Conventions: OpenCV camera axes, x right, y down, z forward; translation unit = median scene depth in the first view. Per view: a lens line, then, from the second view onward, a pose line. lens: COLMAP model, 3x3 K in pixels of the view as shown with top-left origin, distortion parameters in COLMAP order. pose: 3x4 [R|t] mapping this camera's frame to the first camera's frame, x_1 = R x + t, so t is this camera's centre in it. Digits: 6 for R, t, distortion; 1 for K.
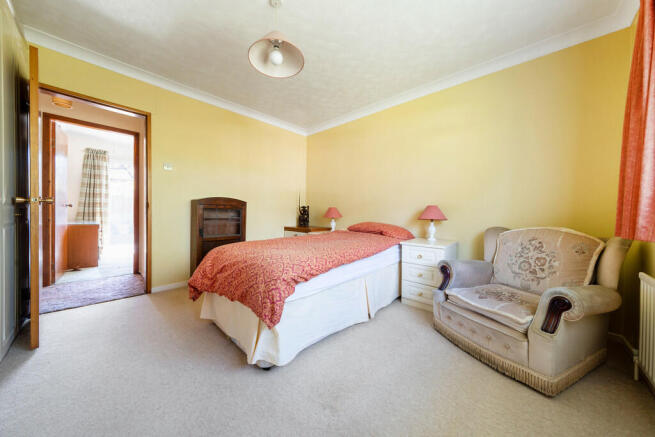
lens RADIAL K [[211.9, 0, 328.2], [0, 211.9, 216.4], [0, 0, 1]] dist [-0.000858, -0.000038]
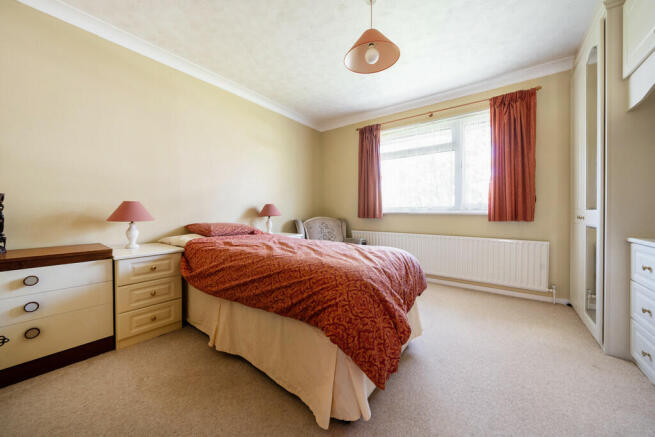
lens RADIAL K [[240.9, 0, 327.4], [0, 240.9, 212.8], [0, 0, 1]] dist [-0.001487, -0.000219]
pose [[-0.108388, -0.014749, 0.993999, -0.803065], [0.008596, 0.999839, 0.015773, -0.033859], [-0.994071, 0.010254, -0.108244, 0.792065]]
